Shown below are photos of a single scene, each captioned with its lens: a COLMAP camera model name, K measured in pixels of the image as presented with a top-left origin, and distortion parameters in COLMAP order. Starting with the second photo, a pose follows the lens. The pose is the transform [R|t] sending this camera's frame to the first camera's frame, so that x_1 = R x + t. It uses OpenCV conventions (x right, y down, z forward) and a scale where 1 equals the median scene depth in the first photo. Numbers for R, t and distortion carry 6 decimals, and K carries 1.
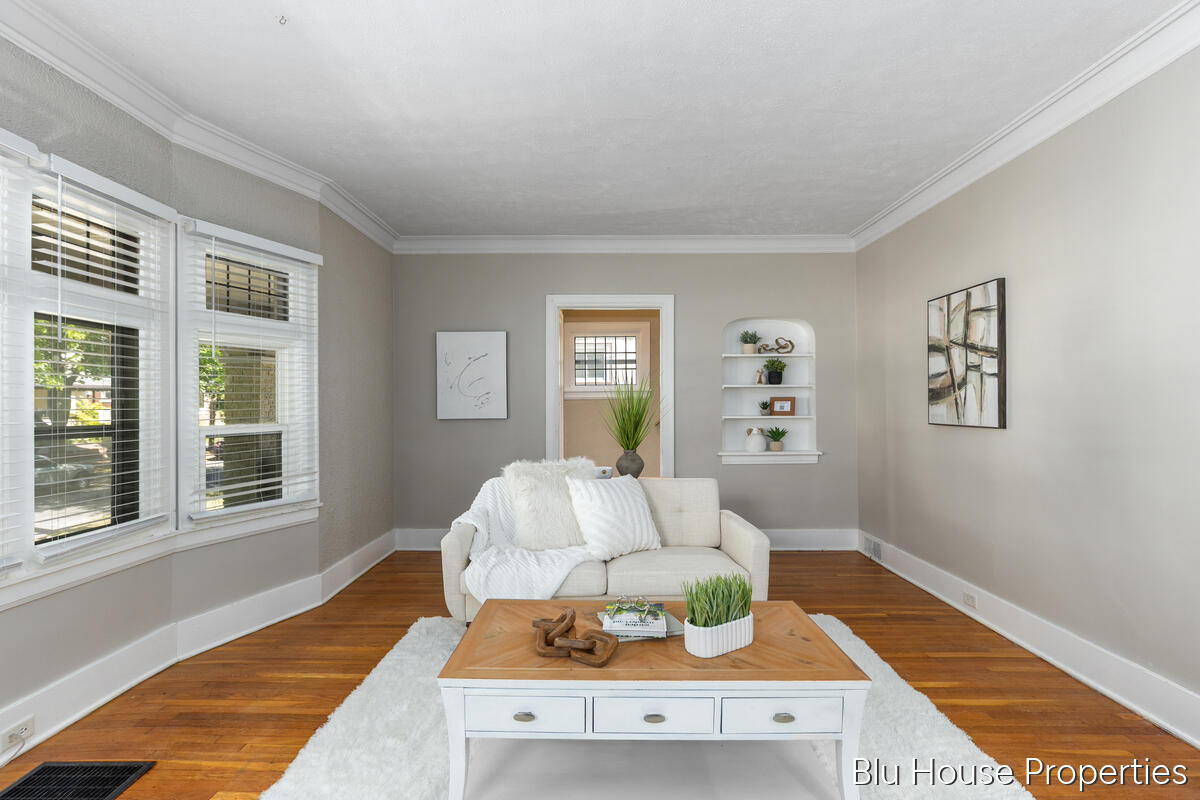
lens RADIAL K [[548.2, 0, 603.4], [0, 548.2, 404.0], [0, 0, 1]] dist [-0.002282, -0.000394]
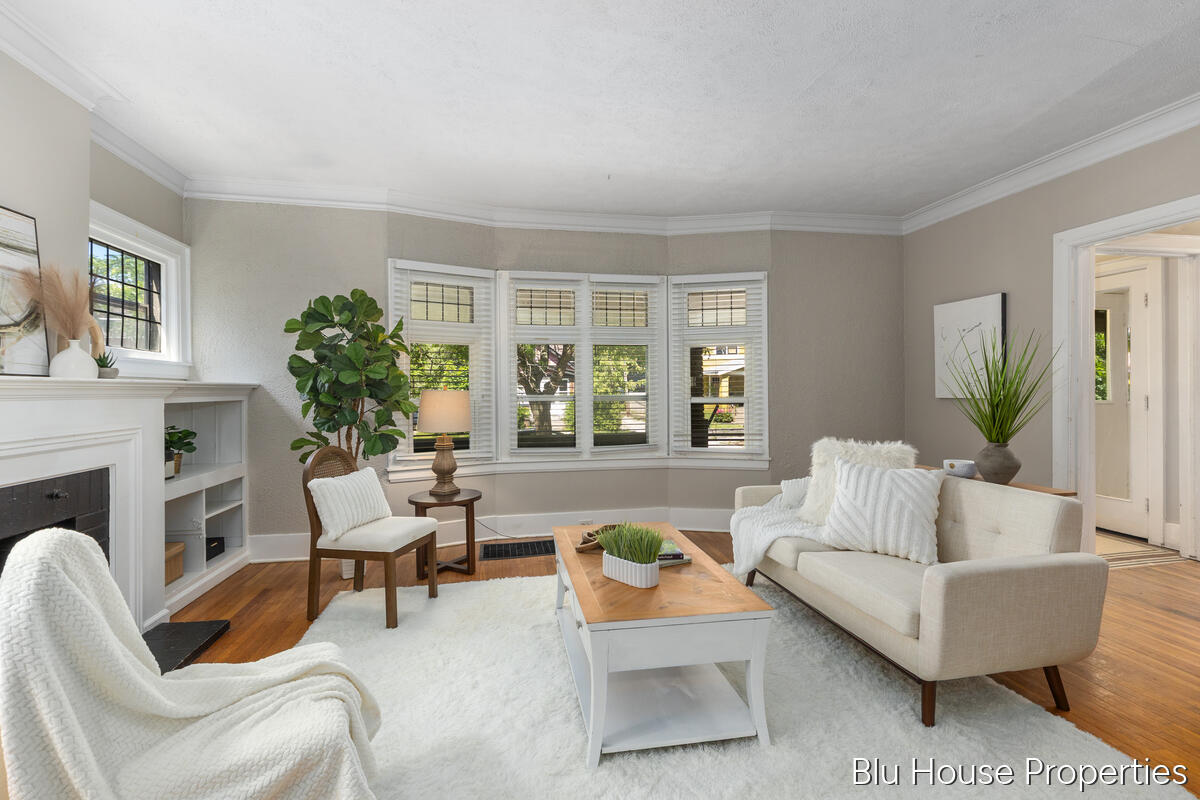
lens RADIAL K [[548.2, 0, 608.4], [0, 548.2, 392.3], [0, 0, 1]] dist [-0.002282, -0.000394]
pose [[0.186729, 0.011589, -0.982343, 0.677354], [0.007085, 0.999889, 0.013143, 0.001839], [0.982386, -0.009414, 0.186626, 0.349346]]
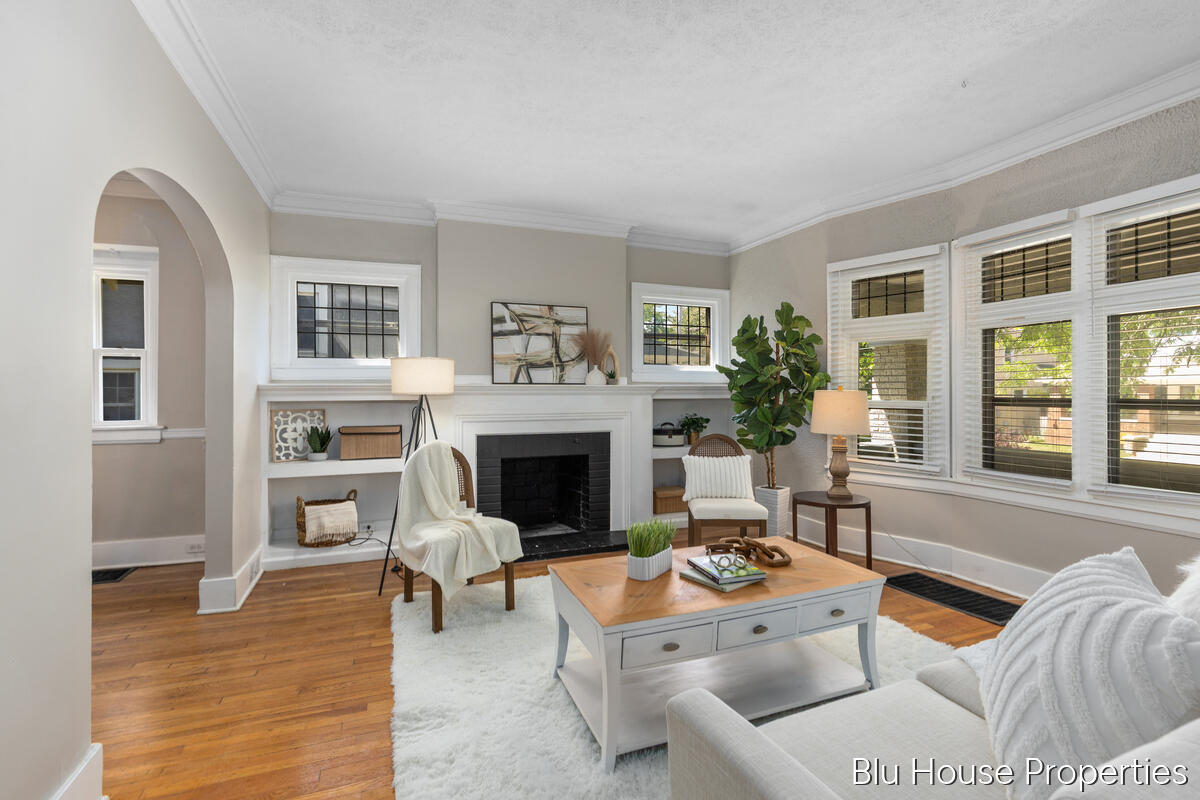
lens RADIAL K [[548.2, 0, 591.9], [0, 548.2, 393.8], [0, 0, 1]] dist [-0.002282, -0.000394]
pose [[-0.942645, 0.014319, -0.333490, 0.357920], [0.013235, 0.999897, 0.005522, 0.003568], [0.333535, 0.000791, -0.942738, 1.059714]]
